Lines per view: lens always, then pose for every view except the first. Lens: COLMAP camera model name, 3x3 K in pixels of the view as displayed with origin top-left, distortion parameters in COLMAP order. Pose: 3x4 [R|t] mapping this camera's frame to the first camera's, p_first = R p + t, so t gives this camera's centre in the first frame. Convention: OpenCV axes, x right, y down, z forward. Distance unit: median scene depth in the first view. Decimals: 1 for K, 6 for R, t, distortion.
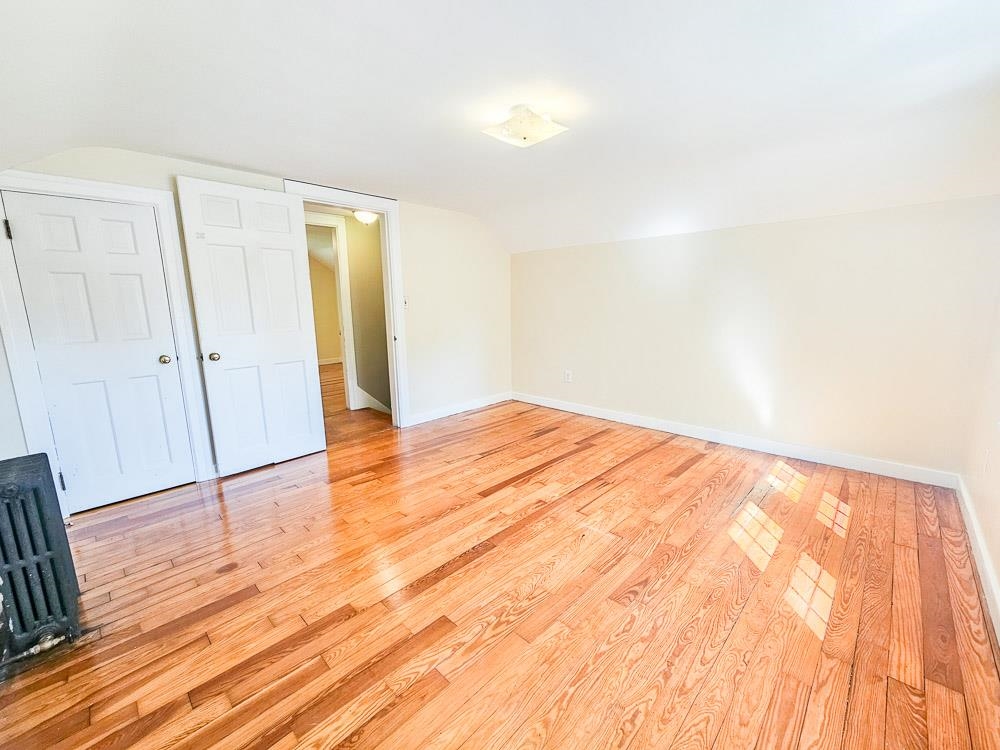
lens RADIAL K [[420.8, 0, 500.0], [0, 420.8, 375.0], [0, 0, 1]] dist [0.000066, -0.000261]
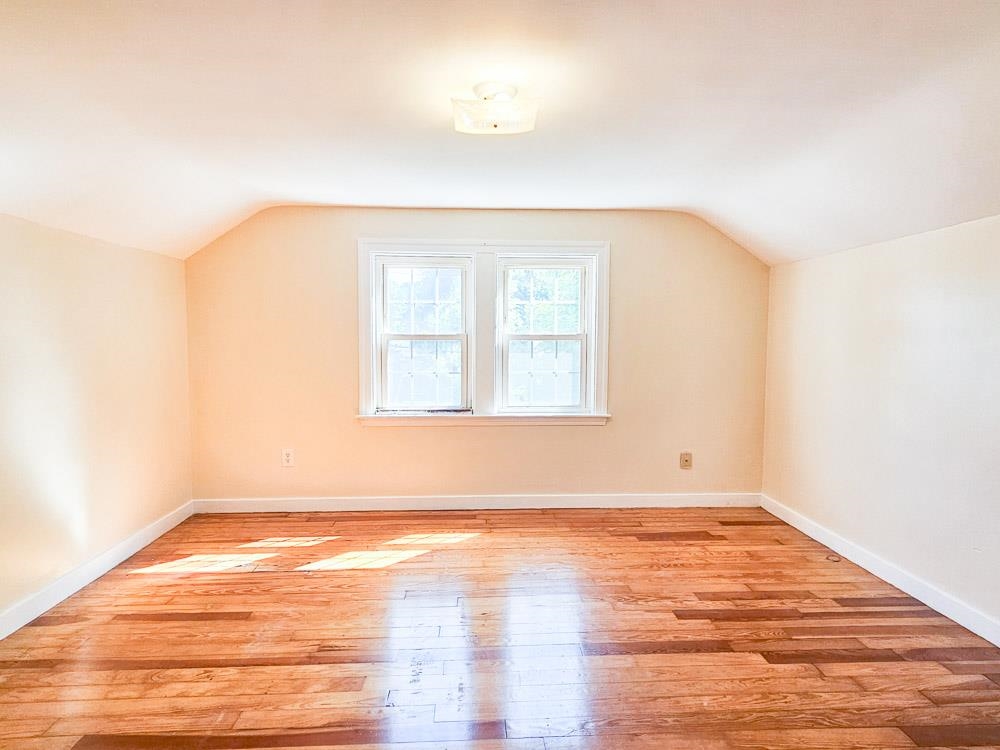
lens RADIAL K [[420.8, 0, 500.0], [0, 420.8, 375.0], [0, 0, 1]] dist [0.000066, -0.000261]
pose [[-0.660813, -0.047570, 0.749042, -0.408873], [0.140103, 0.972630, 0.185369, -0.241523], [-0.737358, 0.227437, -0.636062, 1.223738]]
